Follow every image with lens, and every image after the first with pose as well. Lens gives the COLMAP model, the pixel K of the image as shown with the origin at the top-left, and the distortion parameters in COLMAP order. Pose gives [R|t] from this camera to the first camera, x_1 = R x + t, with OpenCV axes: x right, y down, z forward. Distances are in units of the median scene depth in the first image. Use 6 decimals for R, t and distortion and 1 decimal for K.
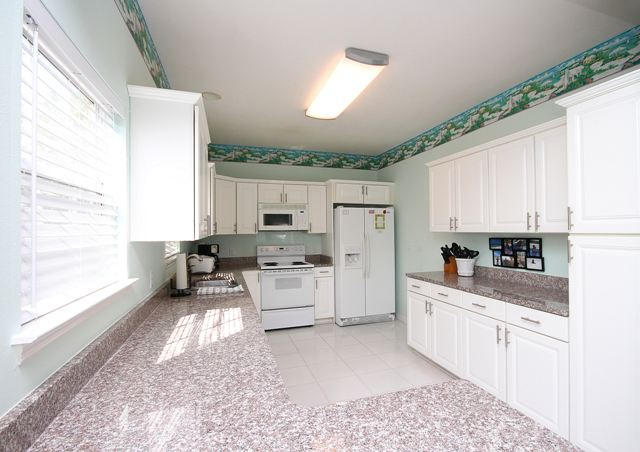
lens RADIAL K [[302.9, 0, 320.0], [0, 302.9, 226.0], [0, 0, 1]] dist [-0.000122, -0.000033]
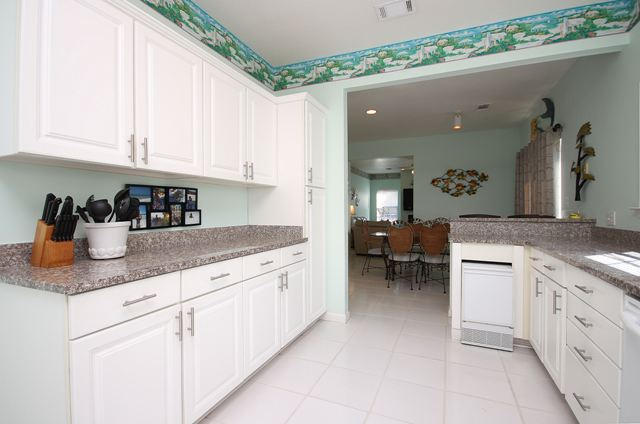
lens RADIAL K [[300.3, 0, 320.0], [0, 300.3, 212.0], [0, 0, 1]] dist [-0.000240, -0.000028]
pose [[-0.757568, 0.007938, 0.652708, -0.116156], [0.000900, 0.999938, -0.011117, 0.111949], [-0.652756, -0.007835, -0.757528, 1.342779]]
